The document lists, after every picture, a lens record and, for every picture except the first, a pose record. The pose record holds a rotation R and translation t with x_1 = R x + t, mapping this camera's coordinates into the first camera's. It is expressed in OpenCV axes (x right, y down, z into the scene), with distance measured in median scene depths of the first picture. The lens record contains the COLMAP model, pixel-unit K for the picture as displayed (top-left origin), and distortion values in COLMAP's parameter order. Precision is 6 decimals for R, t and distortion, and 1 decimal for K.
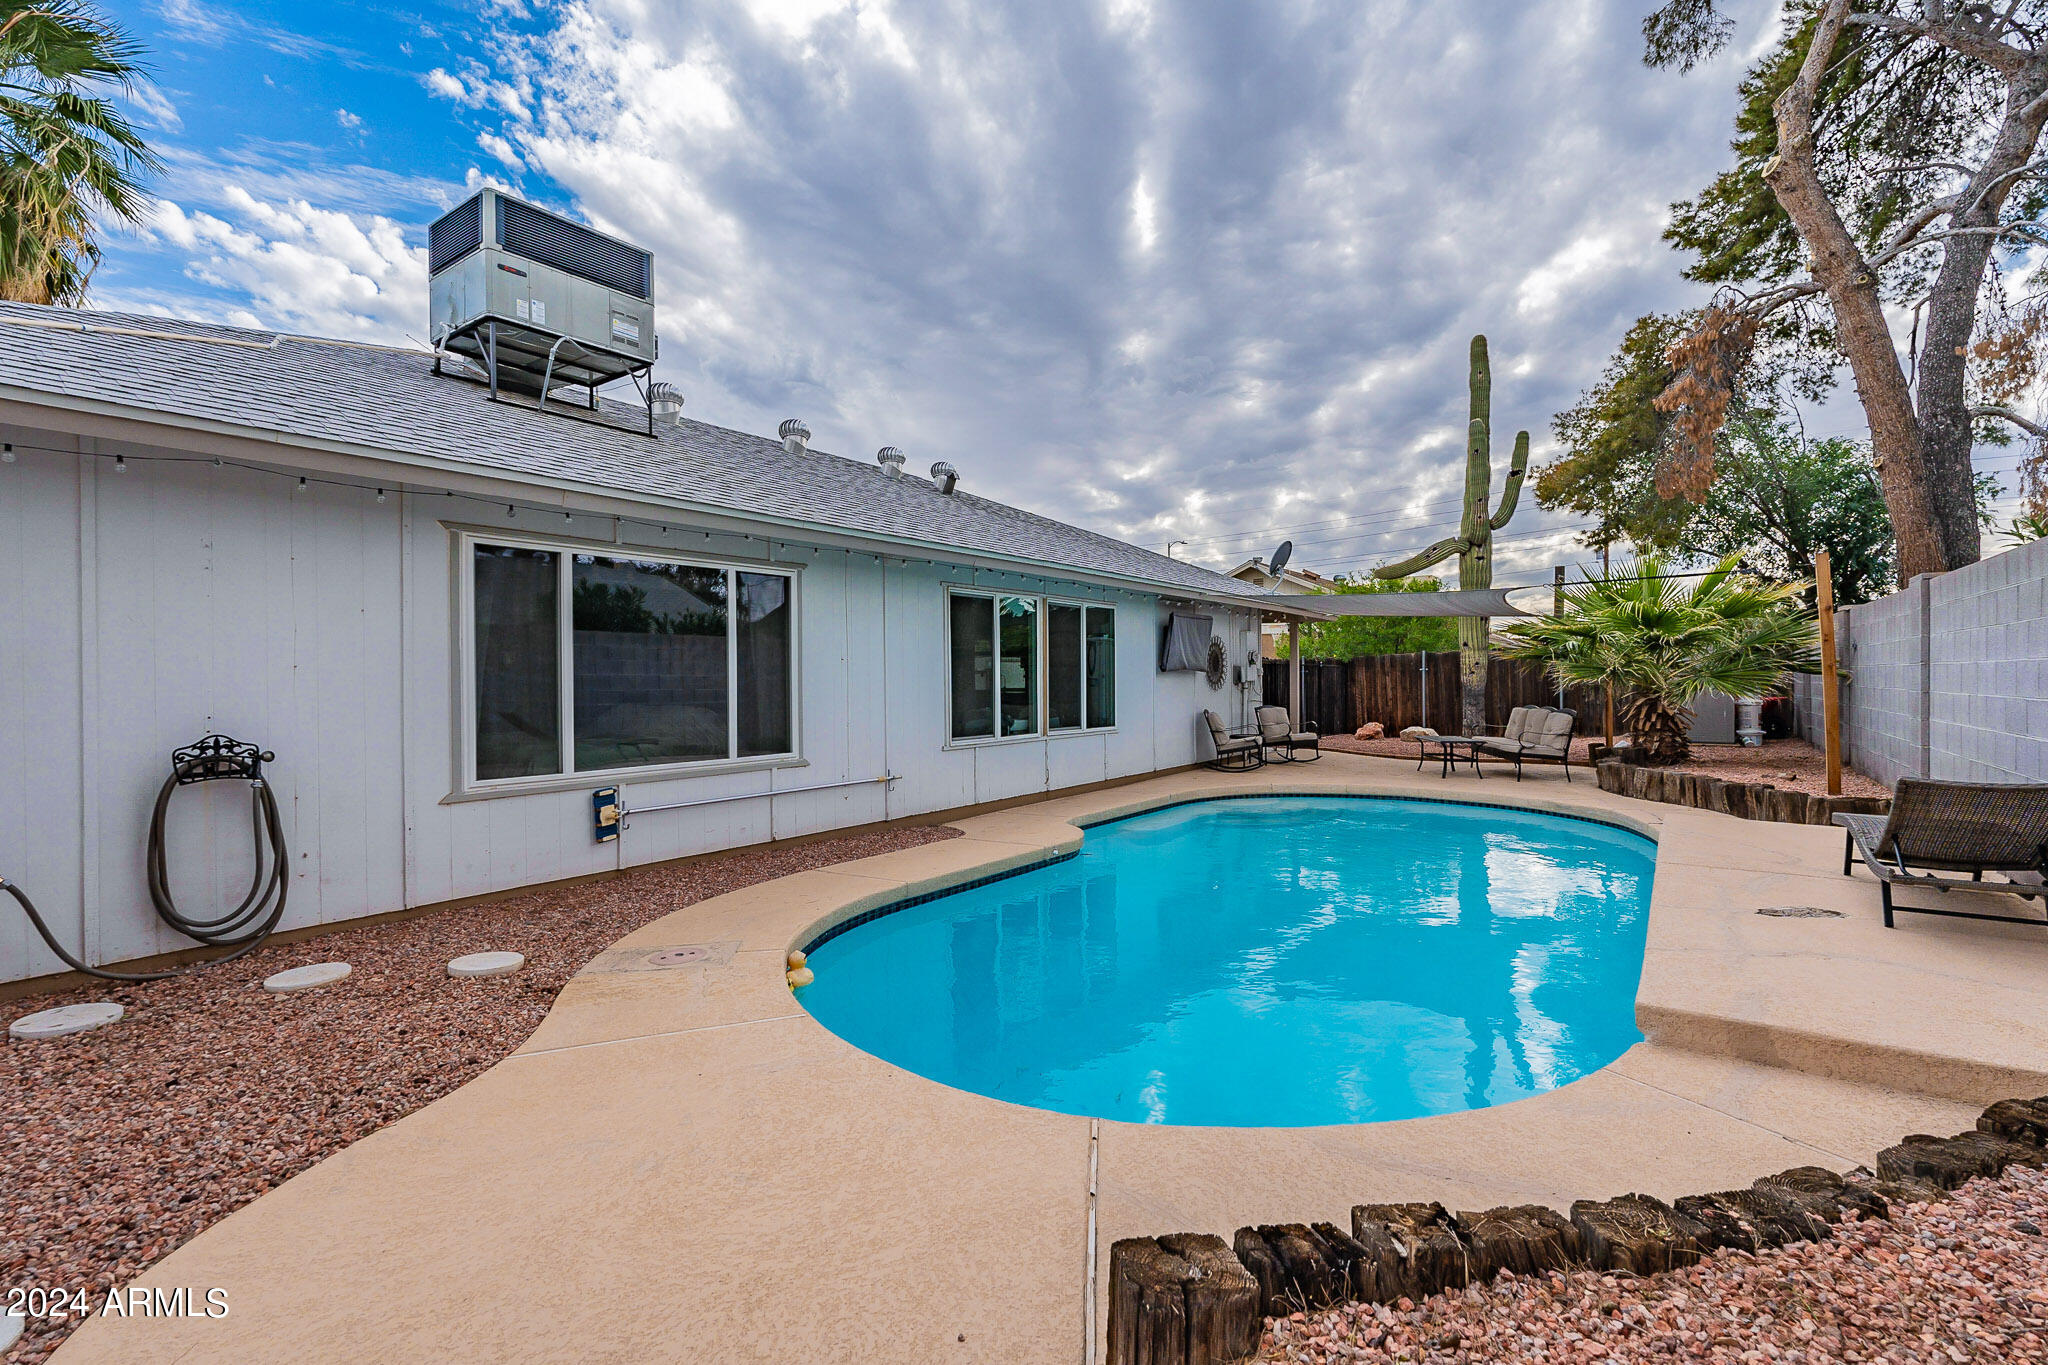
lens RADIAL K [[912.4, 0, 1036.9], [0, 912.4, 675.3], [0, 0, 1]] dist [-0.009543, -0.000124]
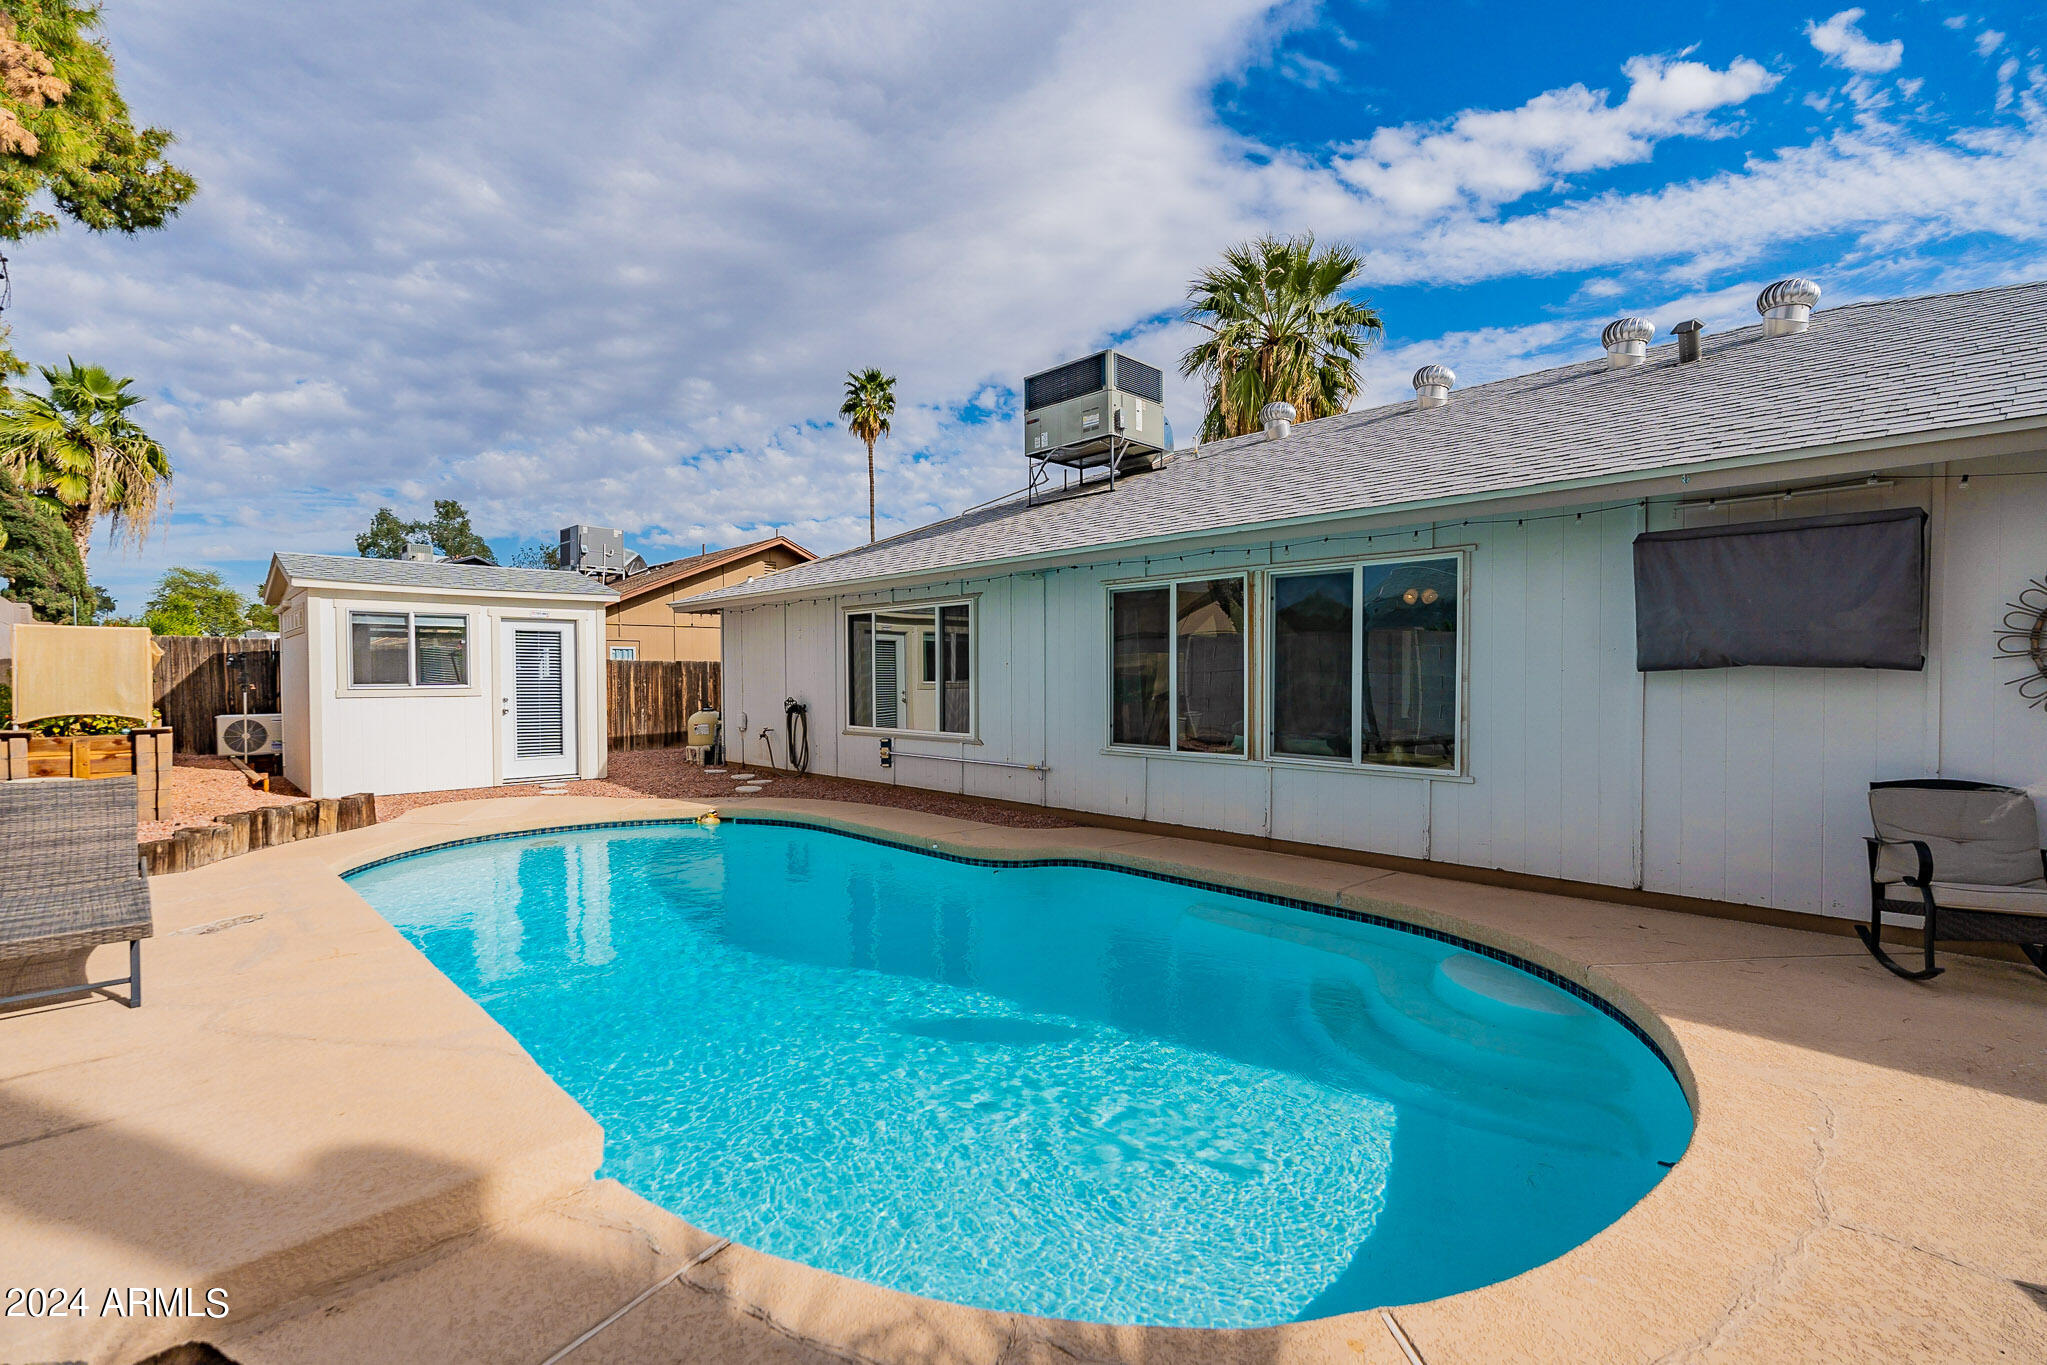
lens RADIAL K [[911.9, 0, 1017.7], [0, 911.9, 689.4], [0, 0, 1]] dist [-0.009543, -0.000124]
pose [[-0.172469, 0.024375, -0.984713, 0.680679], [0.007126, 0.999698, 0.023497, -0.007996], [0.984989, -0.002965, -0.172590, 0.835199]]
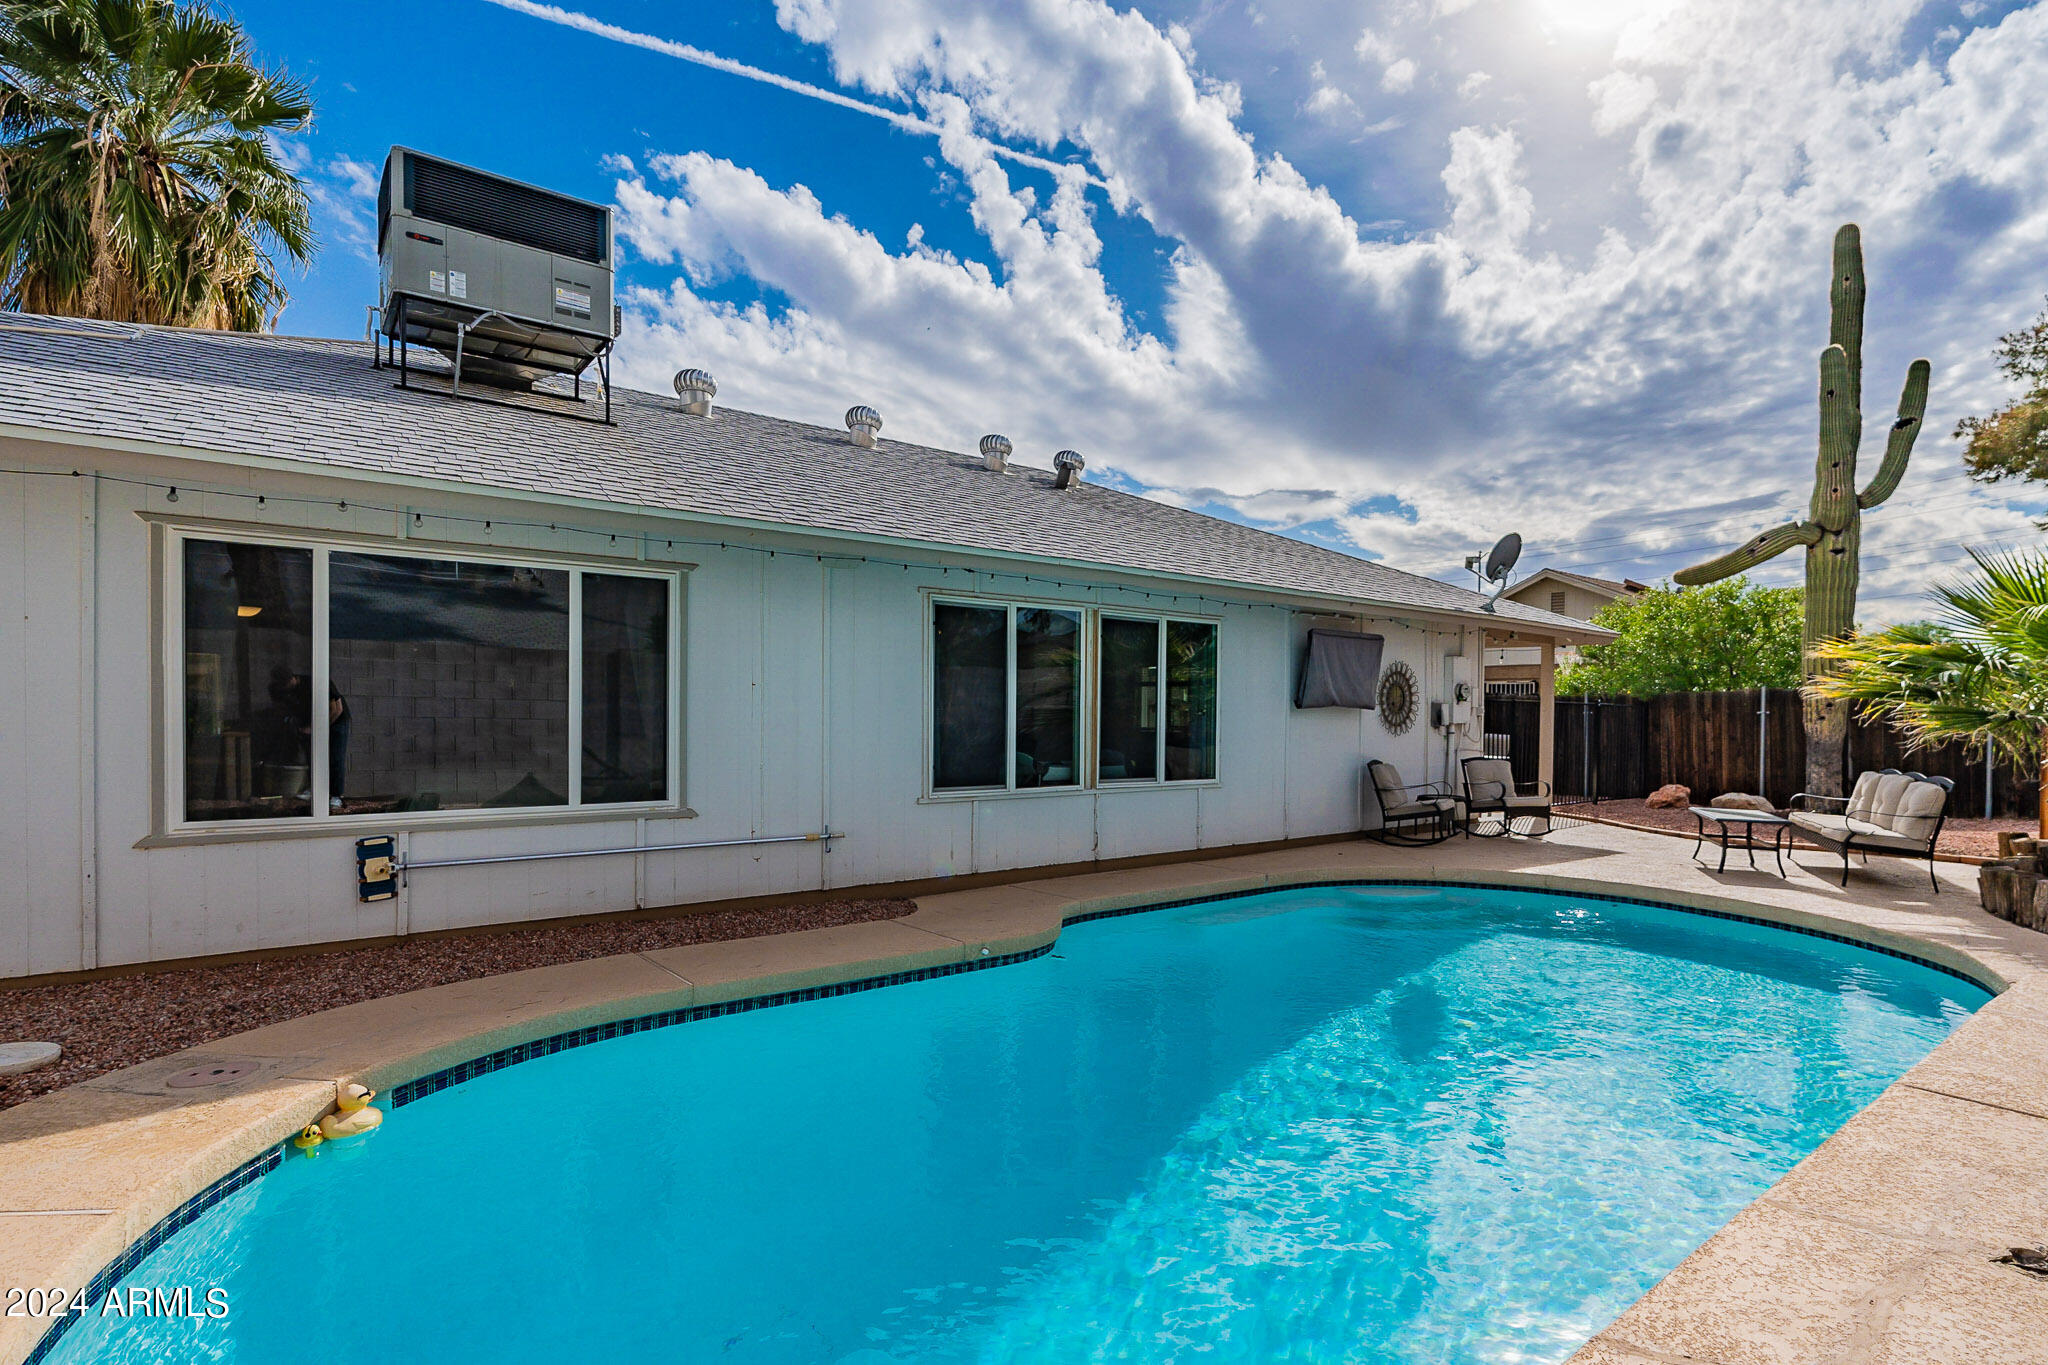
lens RADIAL K [[996.1, 0, 1064.8], [0, 996.1, 718.1], [0, 0, 1]] dist [-0.003388, -0.000066]
pose [[0.959574, 0.019745, -0.280762, 0.198197], [-0.017296, 0.999788, 0.011196, -0.001820], [0.280923, -0.005887, 0.959712, 0.164968]]
